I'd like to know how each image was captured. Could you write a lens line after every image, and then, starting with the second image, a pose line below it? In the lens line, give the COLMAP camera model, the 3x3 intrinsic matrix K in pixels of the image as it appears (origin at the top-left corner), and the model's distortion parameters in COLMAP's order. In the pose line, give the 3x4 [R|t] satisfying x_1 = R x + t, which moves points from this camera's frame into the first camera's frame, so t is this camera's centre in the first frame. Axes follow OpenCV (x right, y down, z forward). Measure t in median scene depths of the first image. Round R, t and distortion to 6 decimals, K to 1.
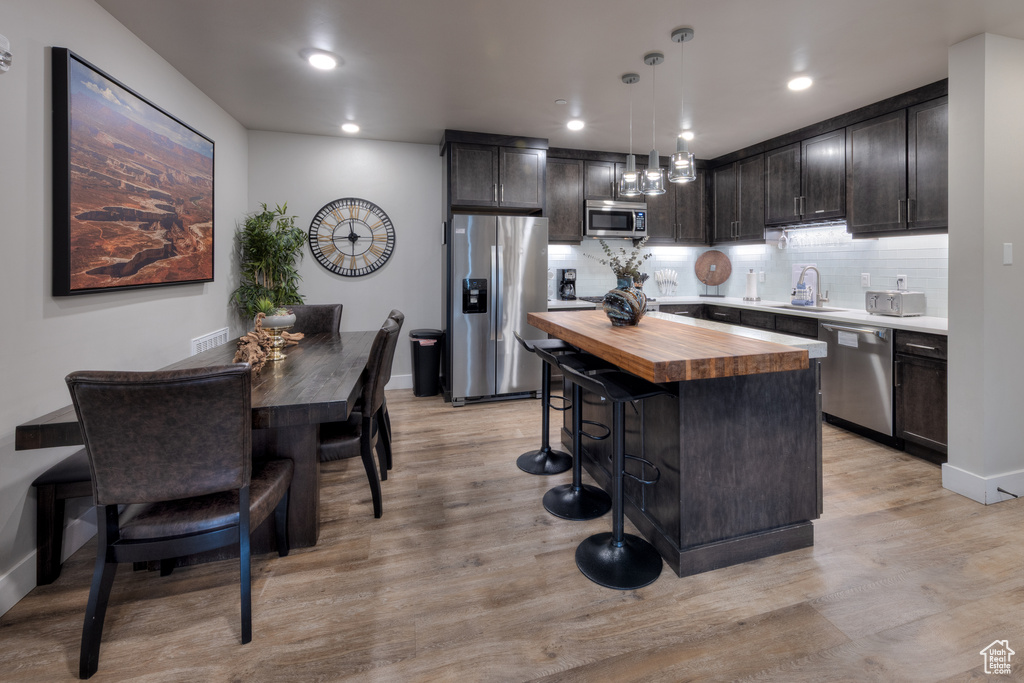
lens RADIAL K [[454.6, 0, 552.4], [0, 454.6, 264.7], [0, 0, 1]] dist [0.012759, -0.001819]
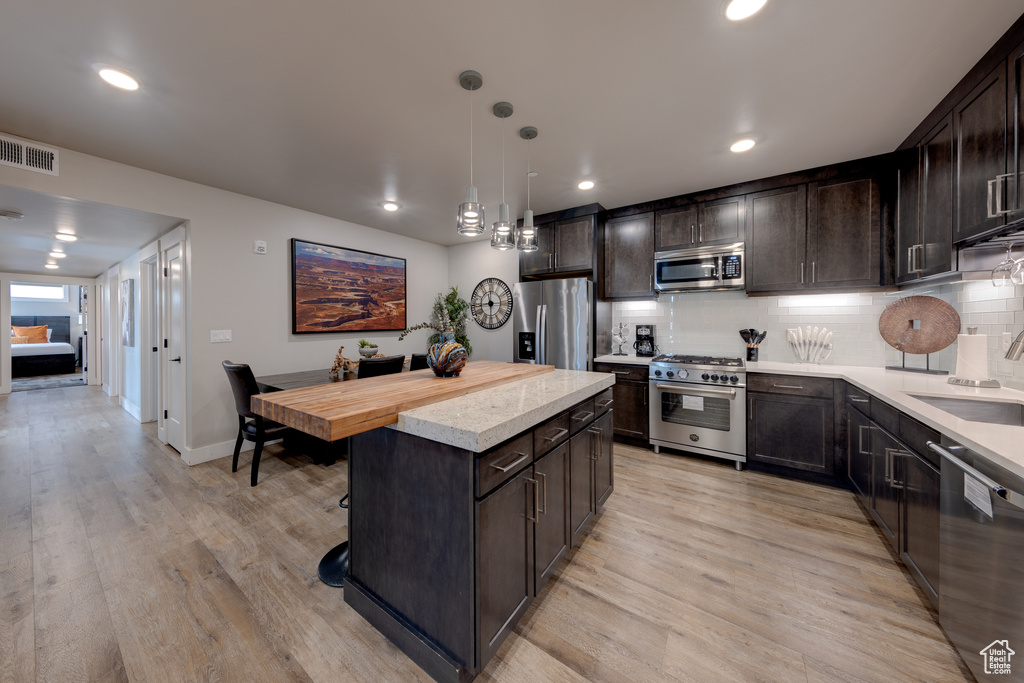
lens RADIAL K [[336.5, 0, 490.7], [0, 336.5, 323.0], [0, 0, 1]] dist [0.007060, -0.000478]
pose [[0.587002, 0.001146, -0.809585, 0.499684], [0.003990, 0.999983, 0.004308, 0.000894], [0.809576, -0.005759, 0.586987, 0.347284]]
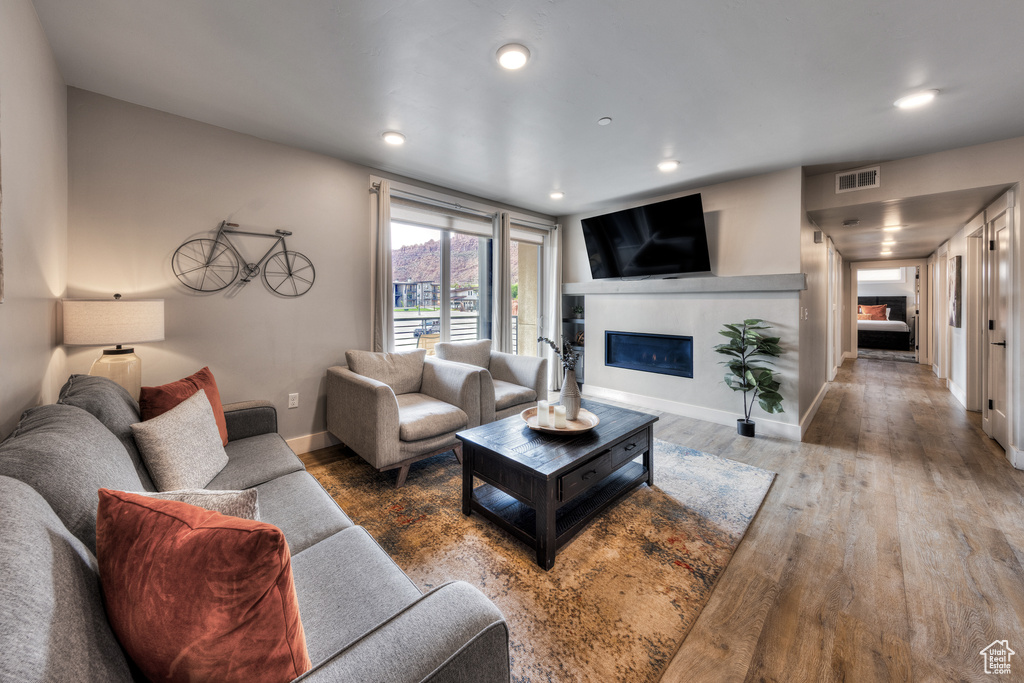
lens RADIAL K [[351.5, 0, 495.7], [0, 351.5, 303.5], [0, 0, 1]] dist [0.008895, -0.001010]
pose [[-0.904426, -0.000049, -0.426631, 0.677828], [-0.000794, 0.999998, 0.001568, 0.003728], [0.426631, 0.001757, -0.904424, 0.433560]]
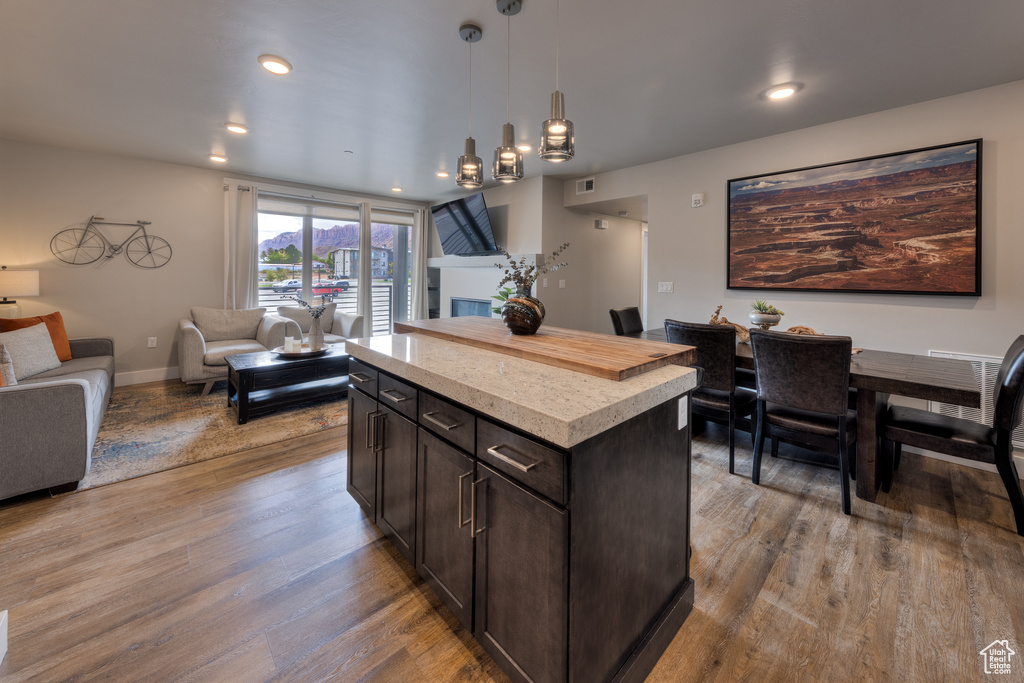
lens RADIAL K [[380.9, 0, 520.2], [0, 380.9, 273.7], [0, 0, 1]] dist [0.006748, 0.000338]
pose [[-0.900972, -0.007891, -0.433806, 0.303218], [-0.007729, 0.999968, -0.002137, 0.001547], [0.433809, 0.001428, -0.901004, 1.000909]]
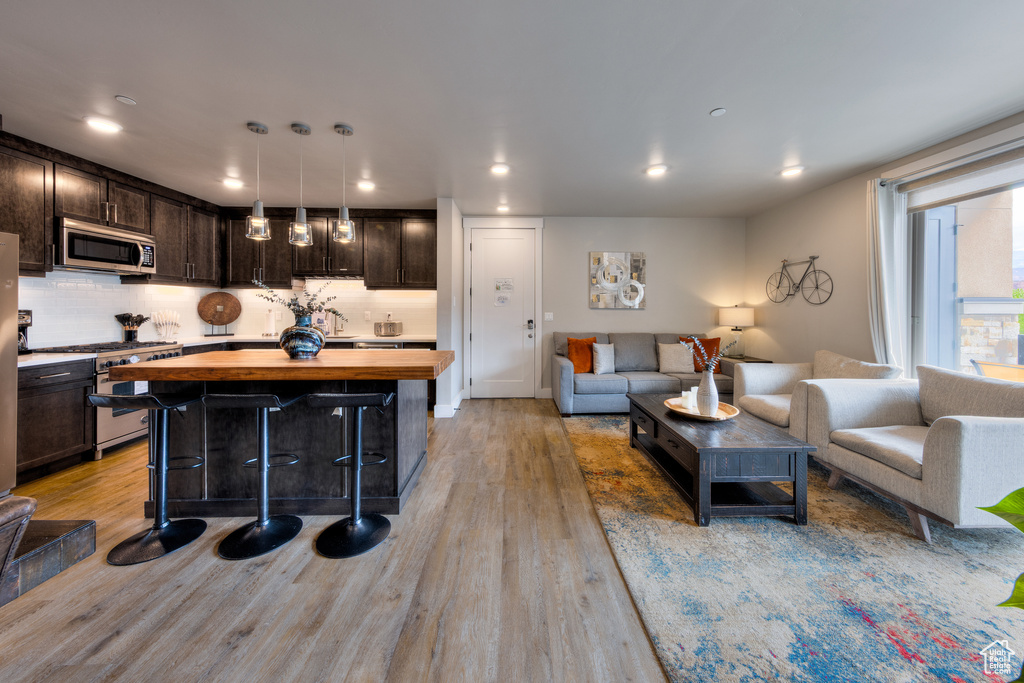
lens RADIAL K [[351.5, 0, 520.1], [0, 351.5, 308.3], [0, 0, 1]] dist [0.008895, -0.001010]
pose [[0.283651, -0.000228, 0.958927, -0.307240], [-0.003926, 0.999991, 0.001399, 0.003277], [-0.958919, -0.004161, 0.283648, 0.127663]]
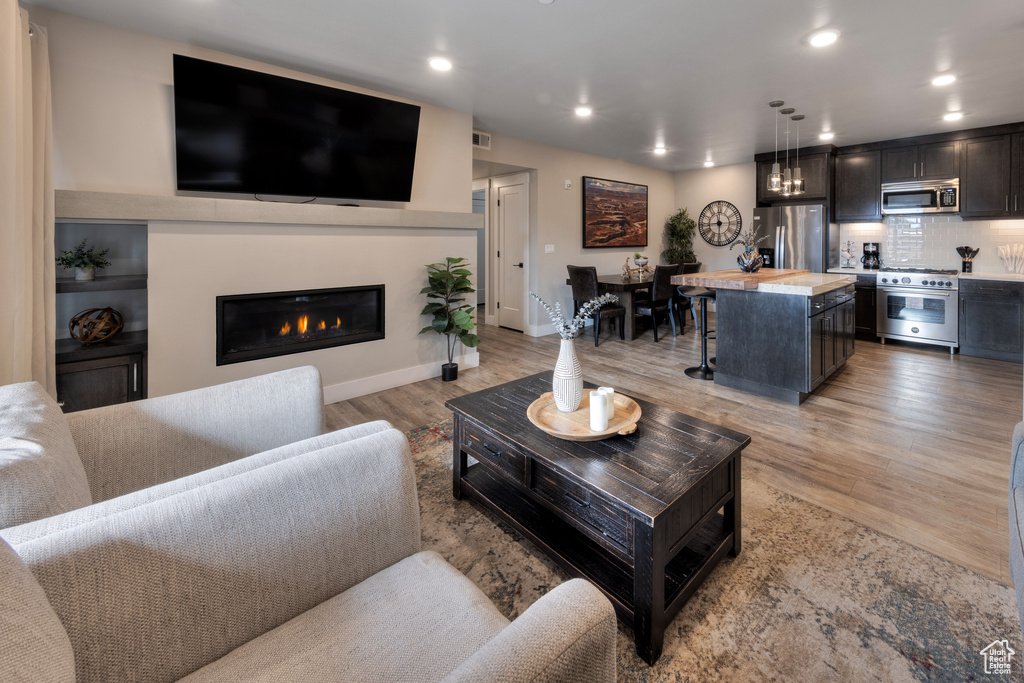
lens RADIAL K [[410.9, 0, 584.2], [0, 410.9, 241.0], [0, 0, 1]] dist [-0.001222, -0.000903]
pose [[0.466257, 0.004831, -0.884636, 0.737009], [-0.000437, 0.999986, 0.005230, -0.000505], [0.884649, -0.002052, 0.466253, -0.193691]]
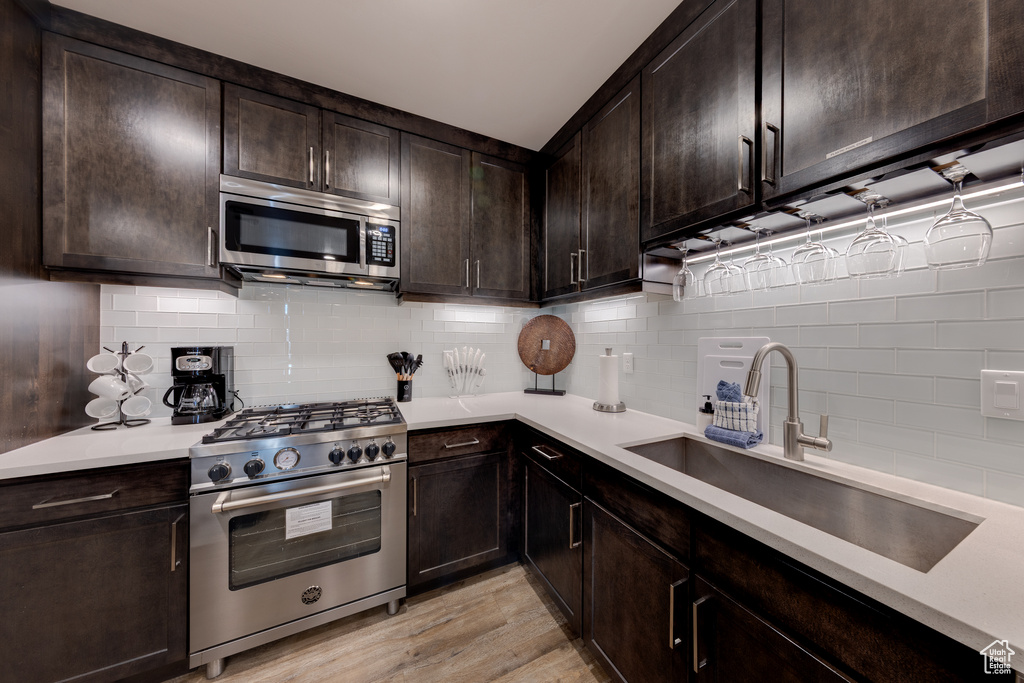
lens RADIAL K [[320.4, 0, 514.6], [0, 320.4, 340.6], [0, 0, 1]] dist [0.006035, -0.000152]
pose [[0.989976, 0.003897, 0.141182, 0.327870], [-0.004167, 0.999990, 0.001622, 0.001871], [-0.141174, -0.002195, 0.989982, 0.767960]]
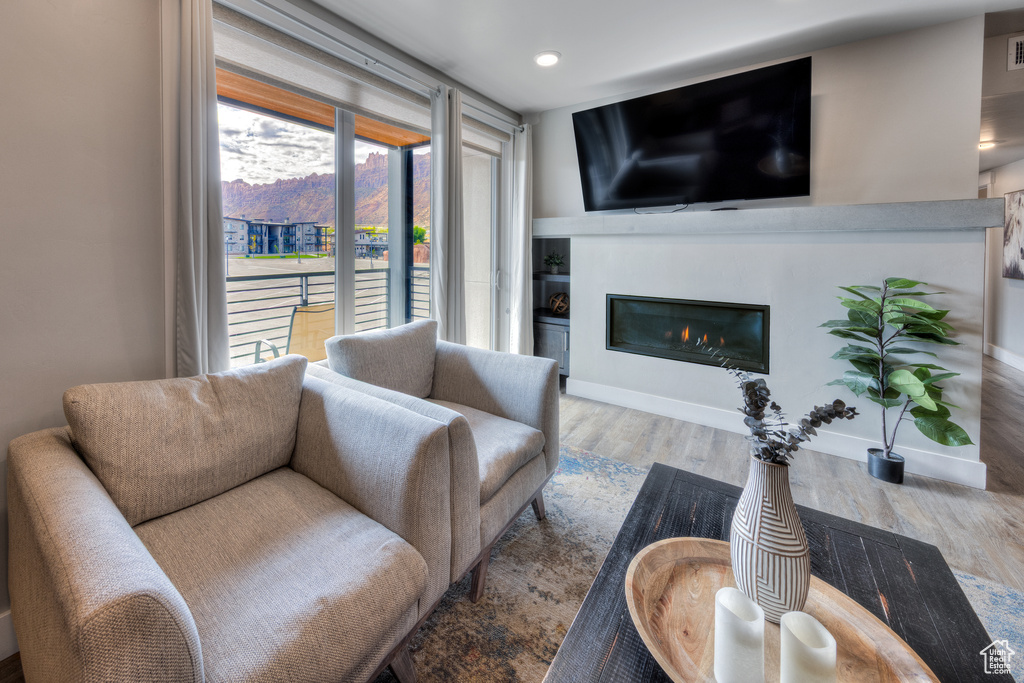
lens RADIAL K [[399.8, 0, 457.4], [0, 399.8, 256.4], [0, 0, 1]] dist [0.006898, 0.000527]
pose [[-0.823450, 0.012083, -0.567261, 0.585064], [0.000649, 0.999793, 0.020353, -0.000132], [0.567389, 0.016391, -0.823287, 0.070317]]
